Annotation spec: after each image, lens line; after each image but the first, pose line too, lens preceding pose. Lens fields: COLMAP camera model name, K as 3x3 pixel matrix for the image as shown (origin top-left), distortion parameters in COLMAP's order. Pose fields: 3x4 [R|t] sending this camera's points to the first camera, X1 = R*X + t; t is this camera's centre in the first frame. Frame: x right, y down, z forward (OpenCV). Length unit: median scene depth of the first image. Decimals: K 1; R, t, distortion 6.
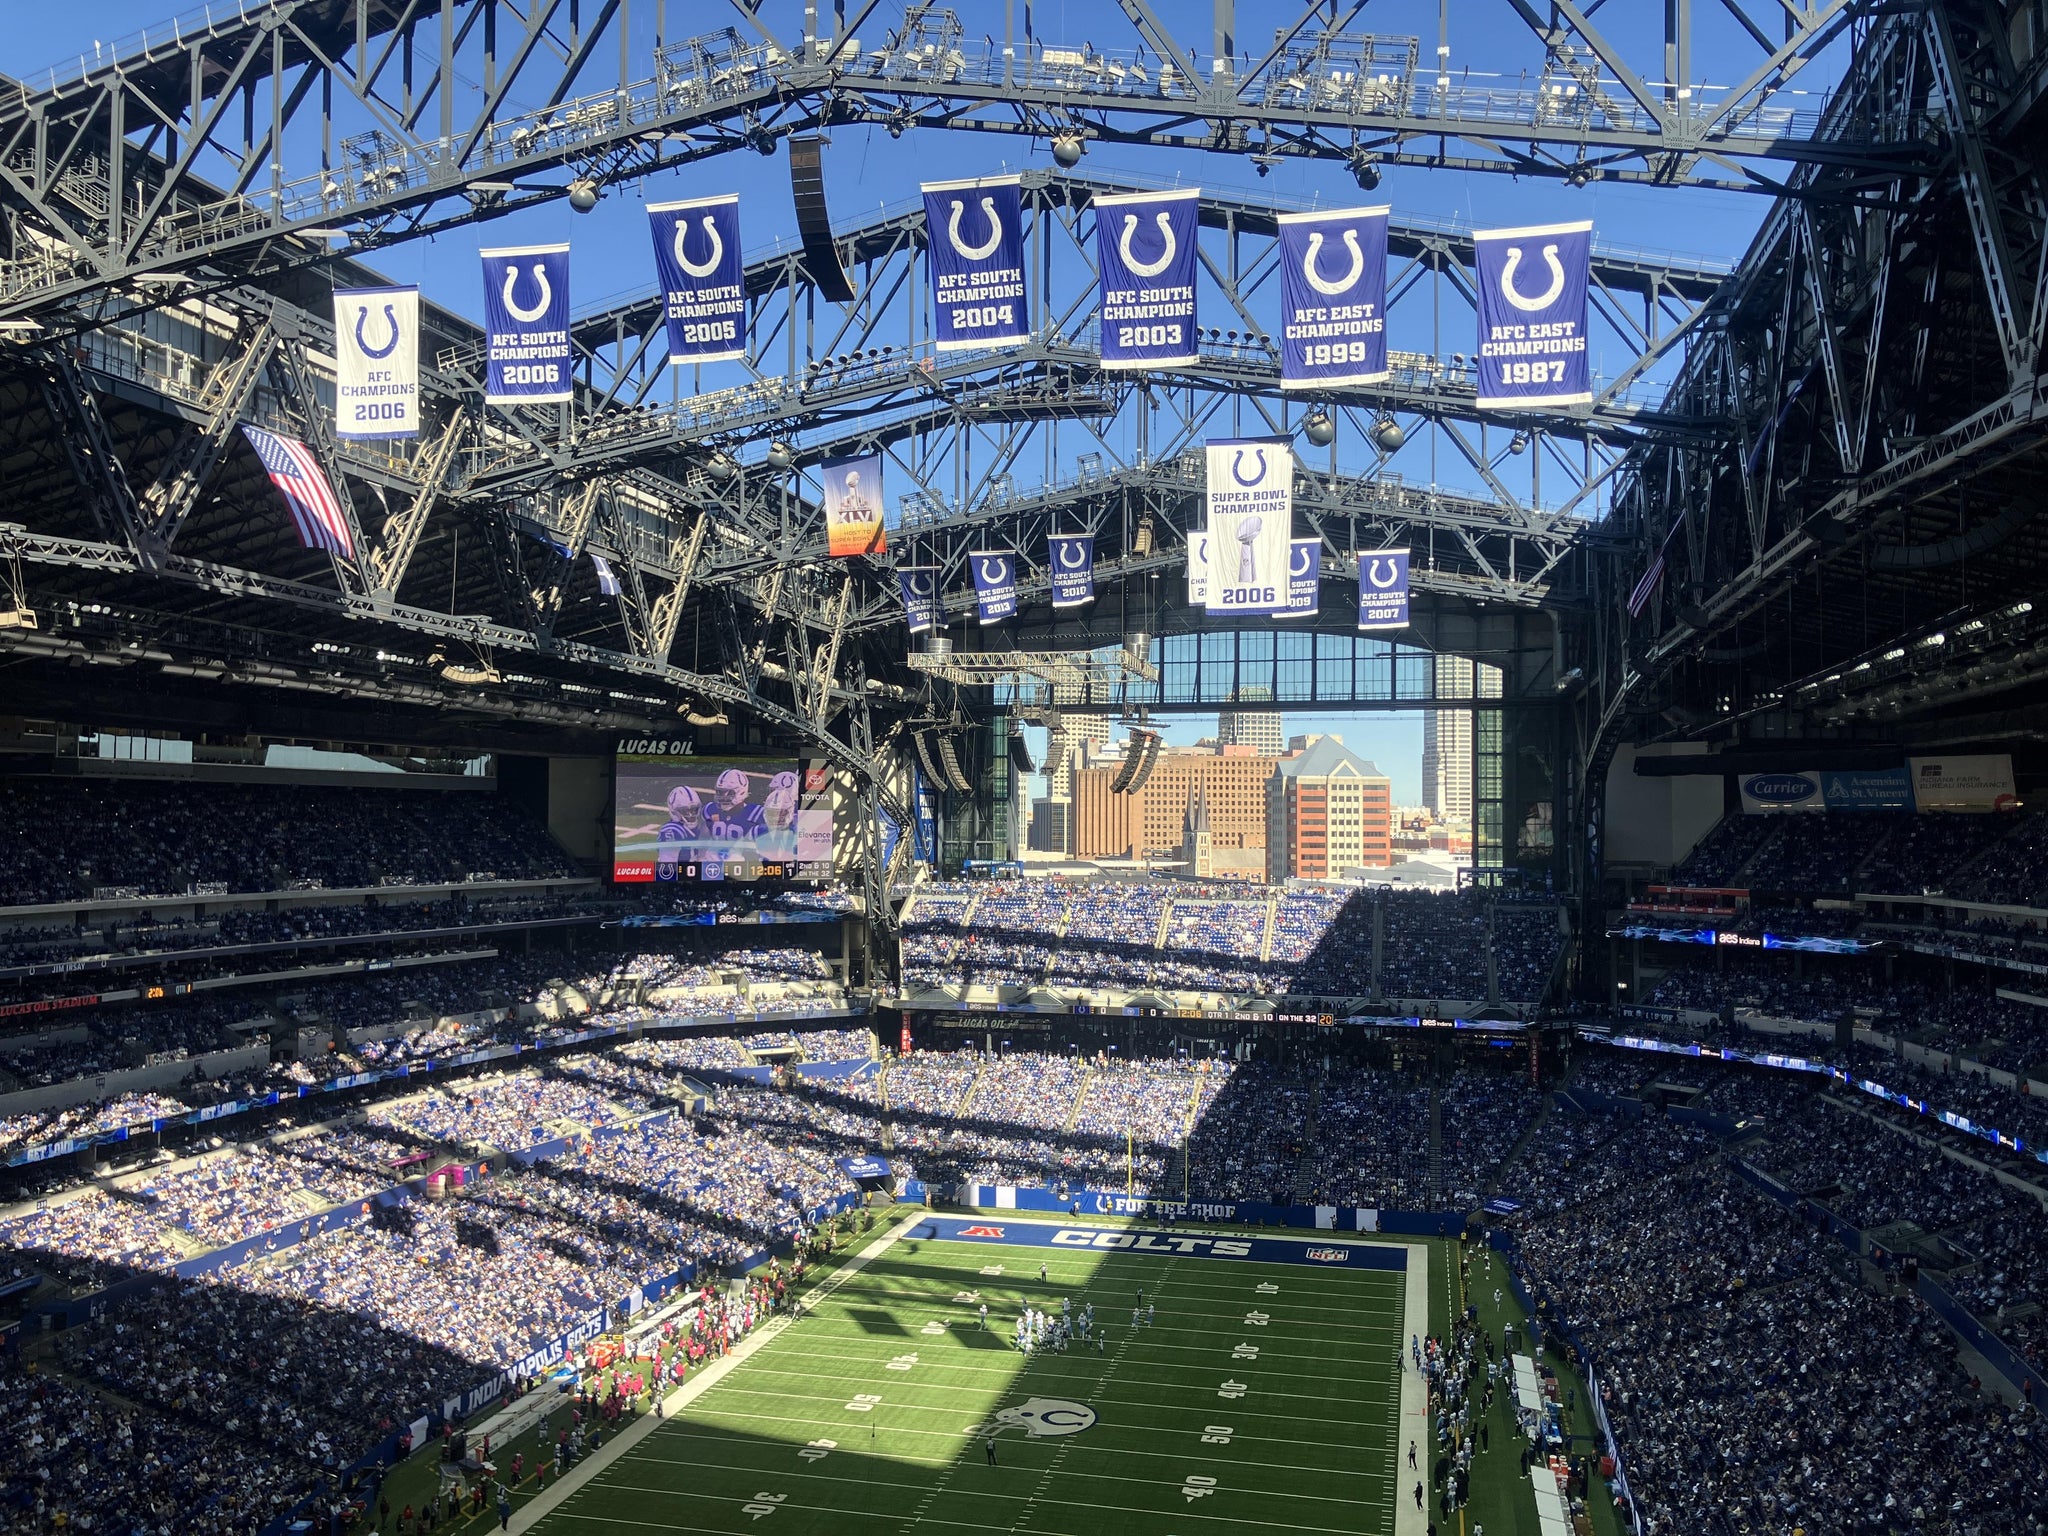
lens RADIAL K [[1686.2, 0, 1027.6], [0, 1686.2, 757.3], [0, 0, 1]] dist [0.010836, 0.002383]
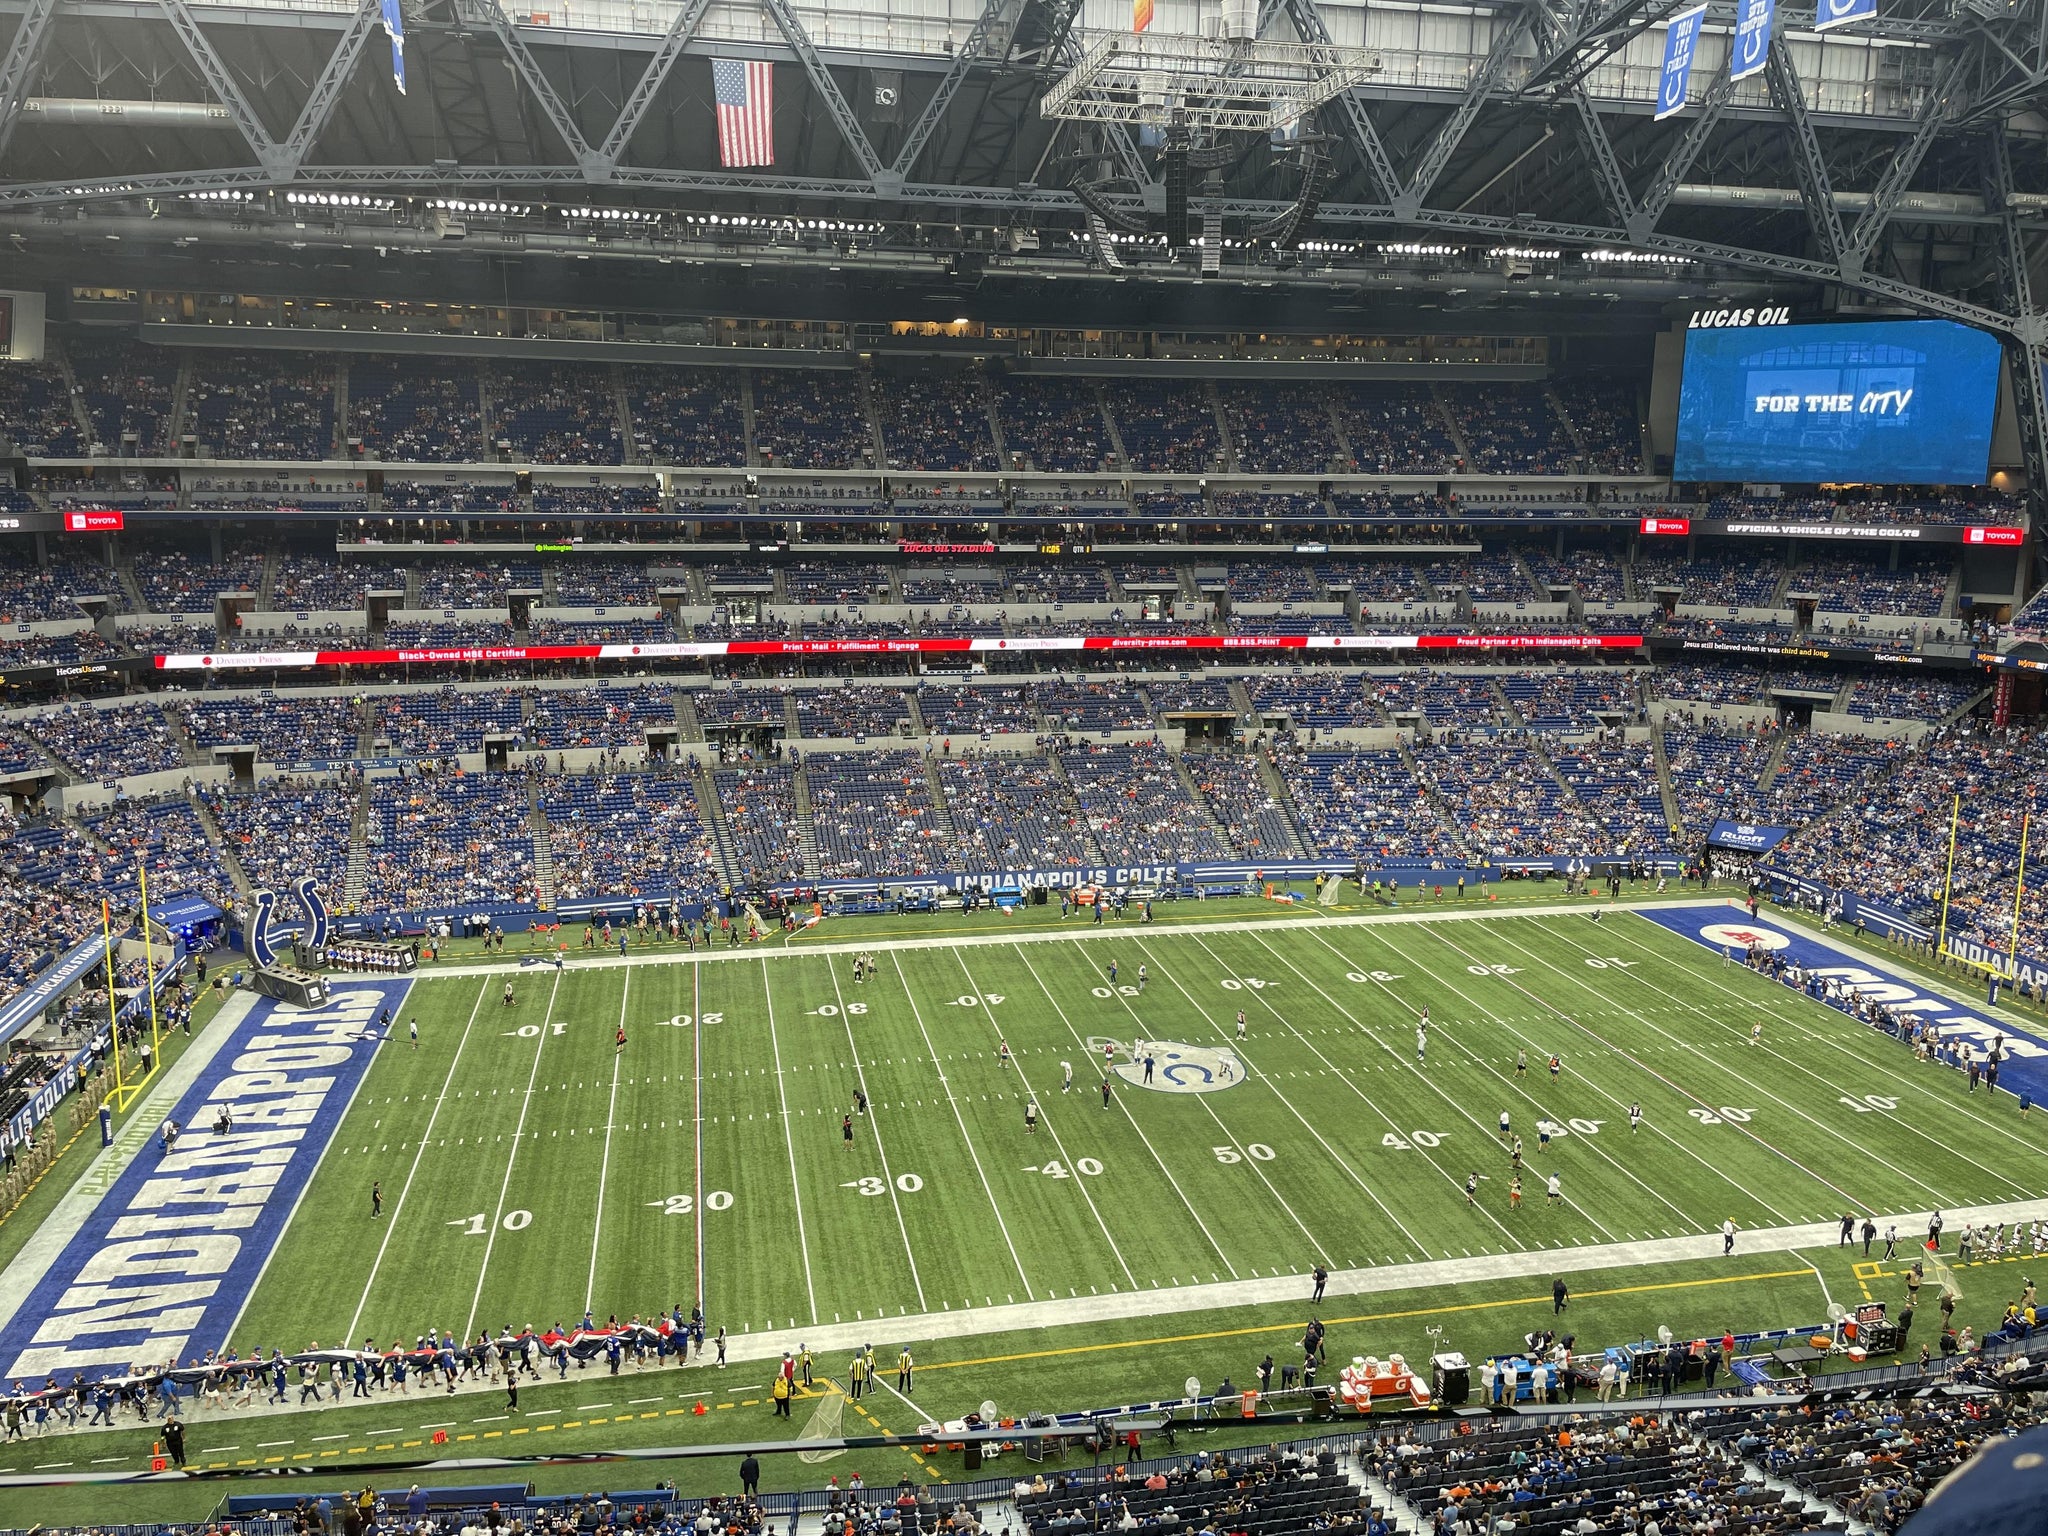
lens RADIAL K [[1539.4, 0, 1031.0], [0, 1539.4, 765.2], [0, 0, 1]] dist [0.078684, -0.096524]
pose [[0.434342, 0.172574, -0.884062, 0.475336], [0.028479, 0.978354, 0.204972, 0.057448], [0.900298, -0.114205, 0.420025, 0.455434]]
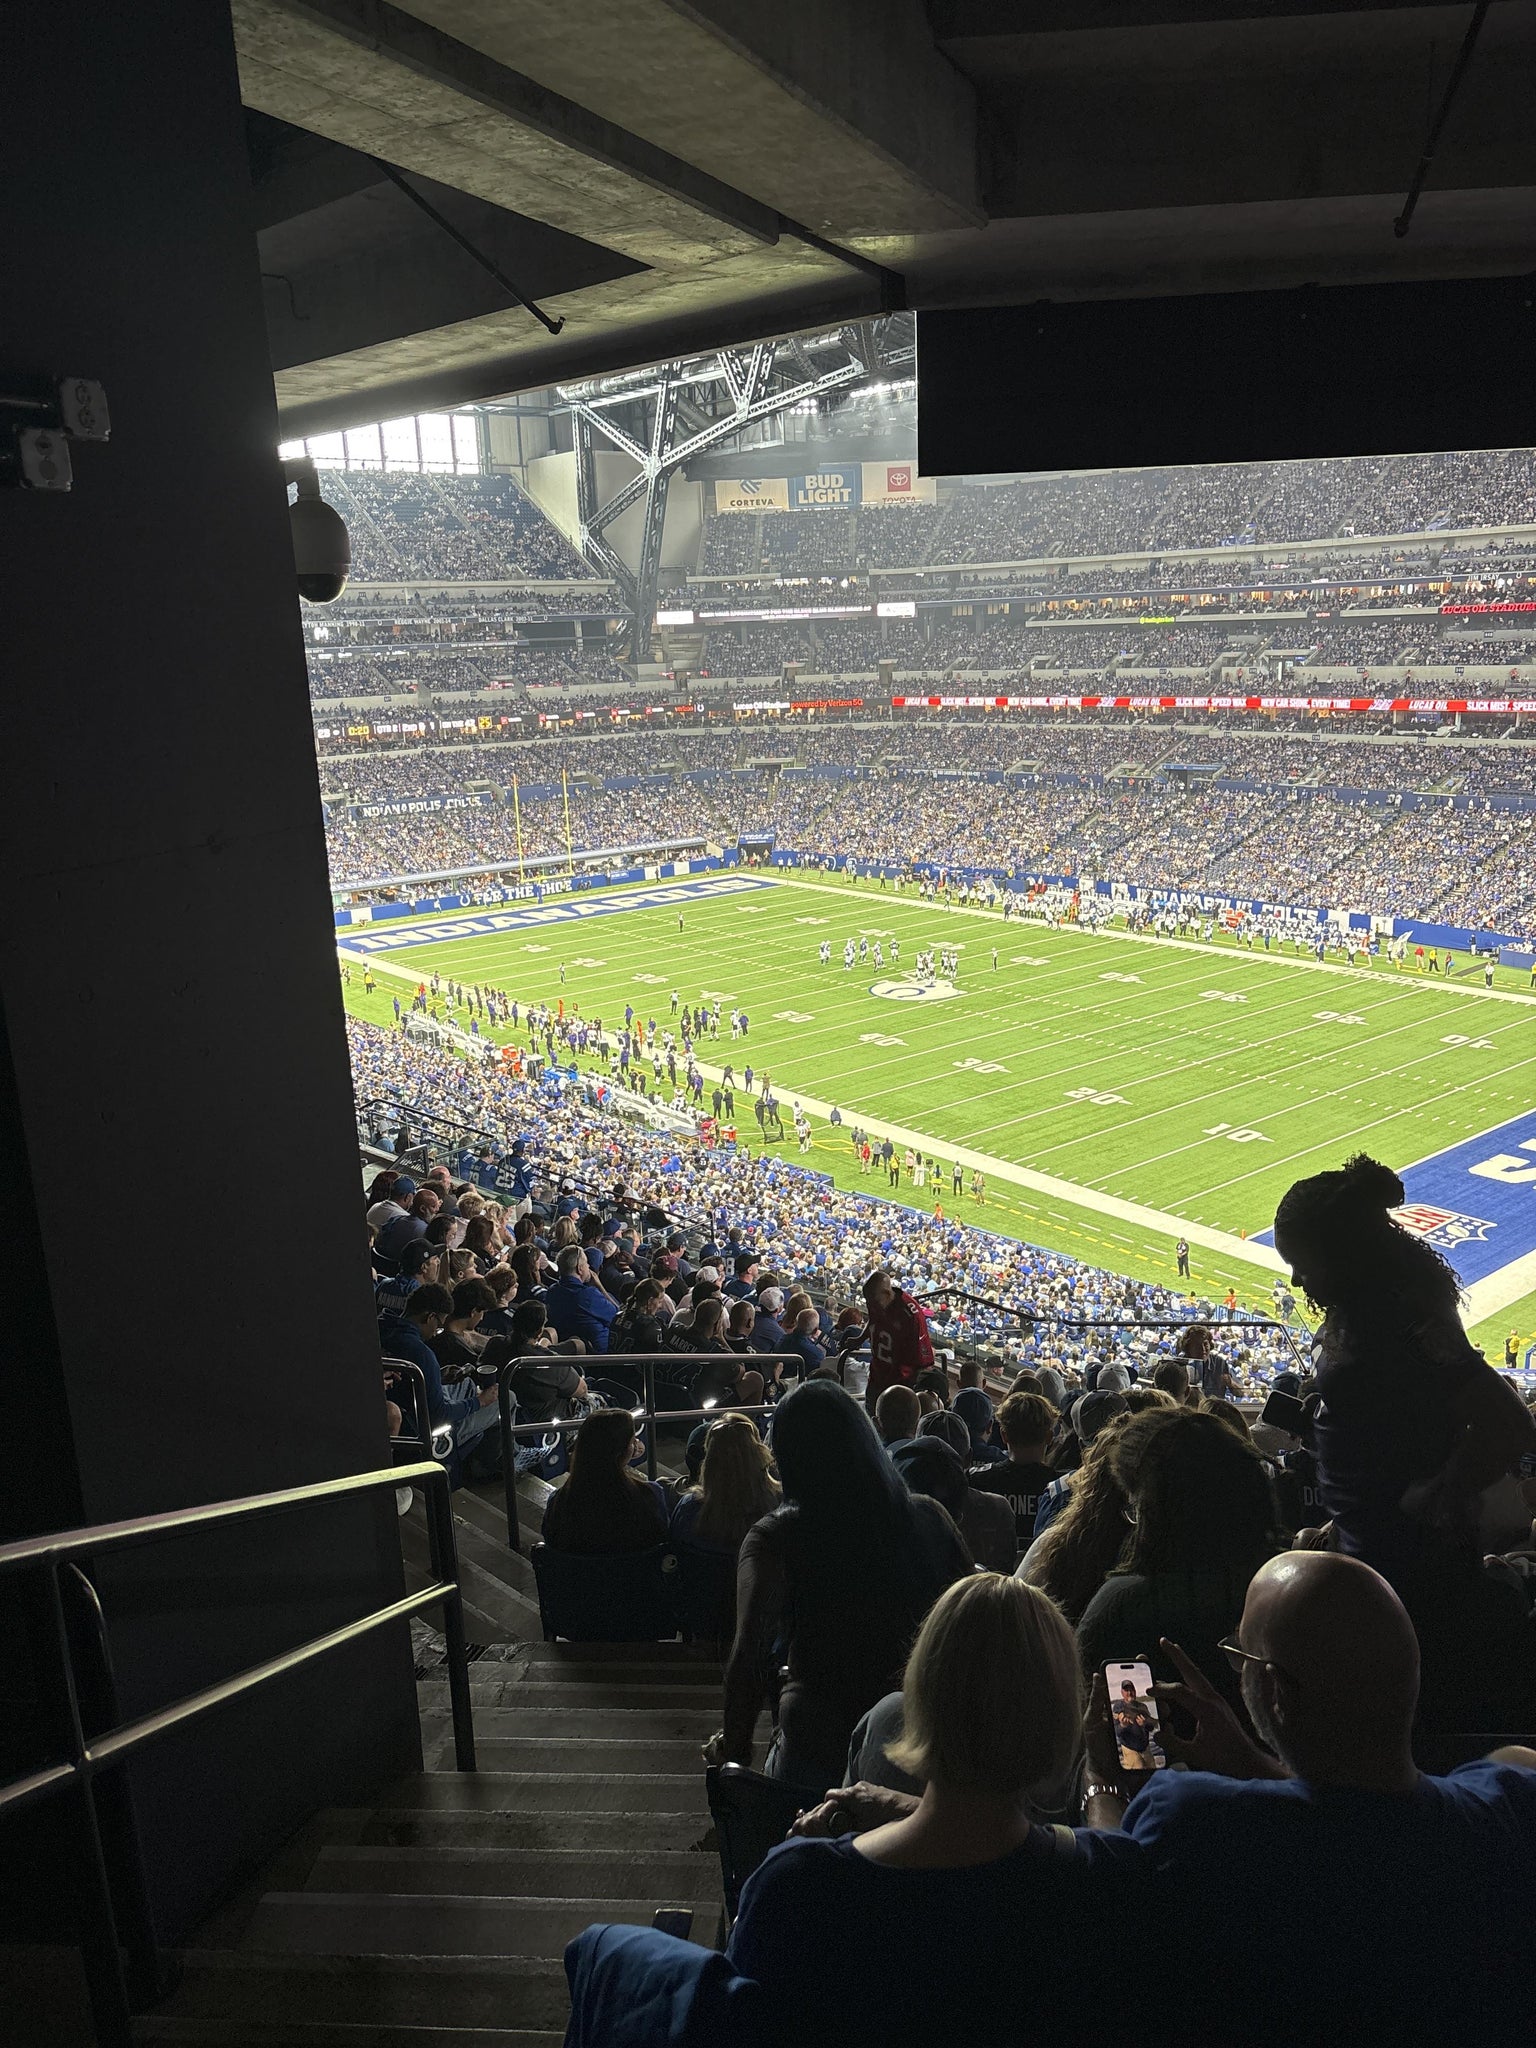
lens RADIAL K [[1533.0, 0, 778.1], [0, 1533.0, 1020.9], [0, 0, 1]] dist [0.167012, -0.528532]
pose [[-0.610731, 0.211794, -0.762988, 0.616145], [0.066336, 0.973863, 0.217231, 0.137540], [0.789055, 0.082056, -0.608818, 1.137227]]
